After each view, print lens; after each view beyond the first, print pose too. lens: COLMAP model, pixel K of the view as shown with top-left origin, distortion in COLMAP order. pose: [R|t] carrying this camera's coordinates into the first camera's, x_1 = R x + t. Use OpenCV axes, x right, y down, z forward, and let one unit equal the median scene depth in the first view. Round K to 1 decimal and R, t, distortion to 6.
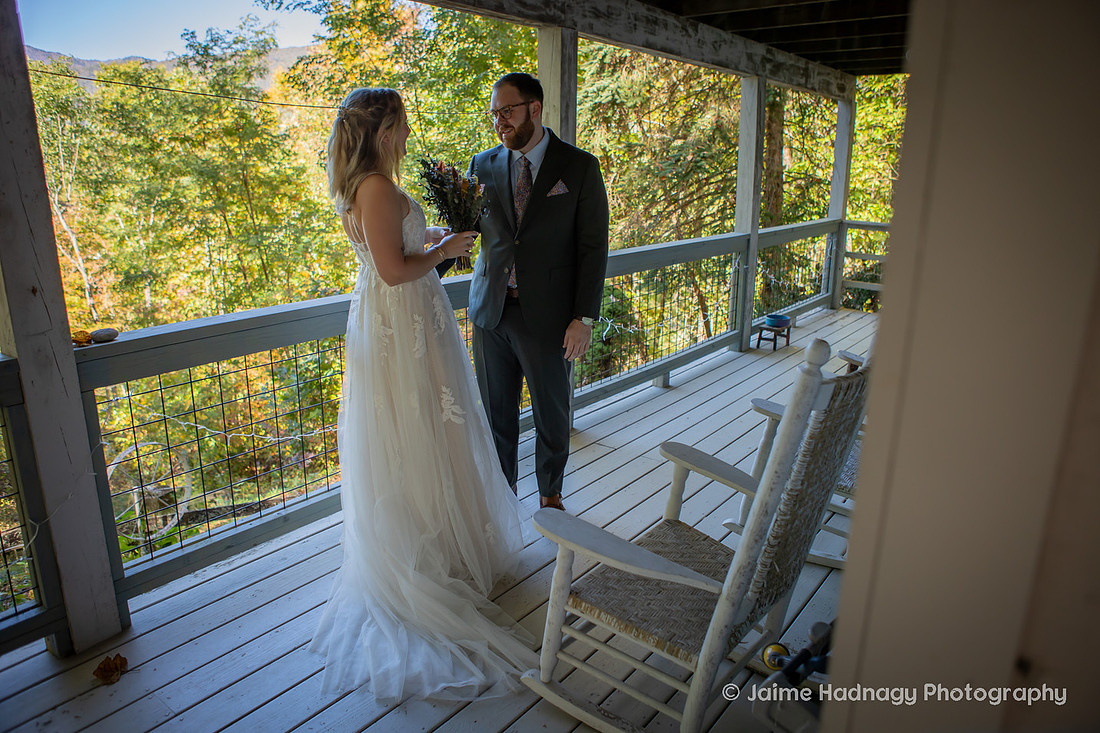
lens RADIAL K [[756.0, 0, 550.6], [0, 756.0, 364.5], [0, 0, 1]] dist [-0.098607, 0.061557]
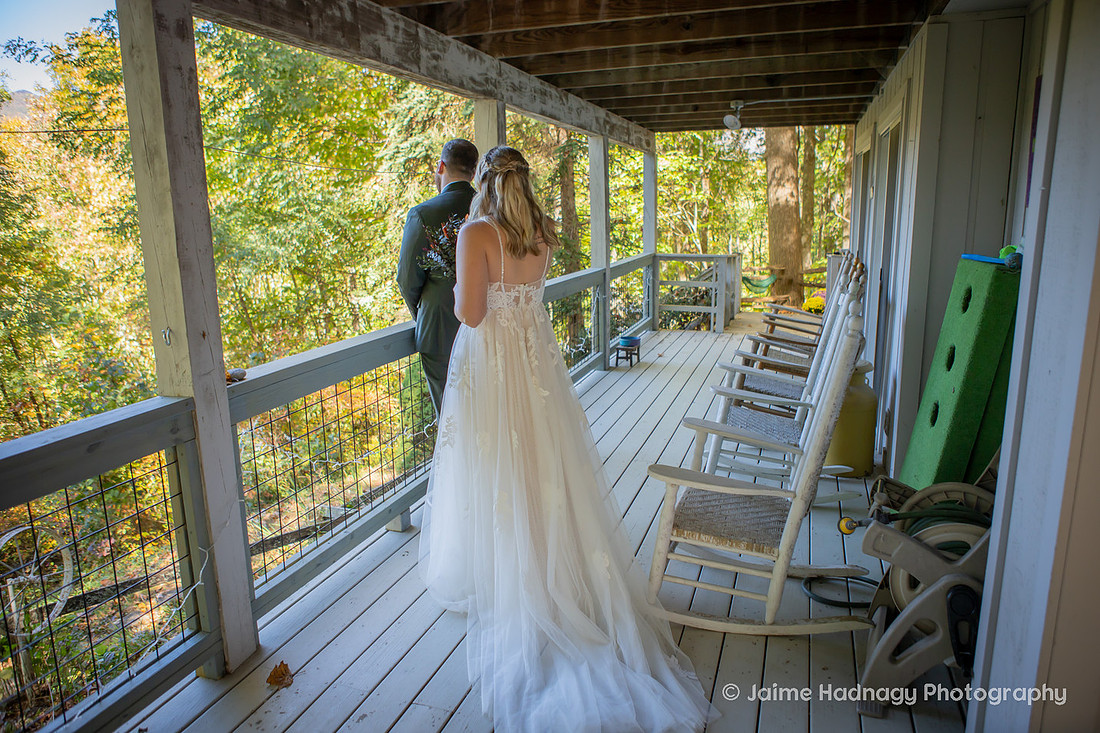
lens RADIAL K [[756.0, 0, 550.6], [0, 756.0, 364.5], [0, 0, 1]] dist [-0.098607, 0.061557]
pose [[0.946447, -0.091852, 0.309517, -0.188940], [0.111265, 0.992743, -0.045624, 0.018120], [-0.303080, 0.077619, 0.949799, -0.077411]]
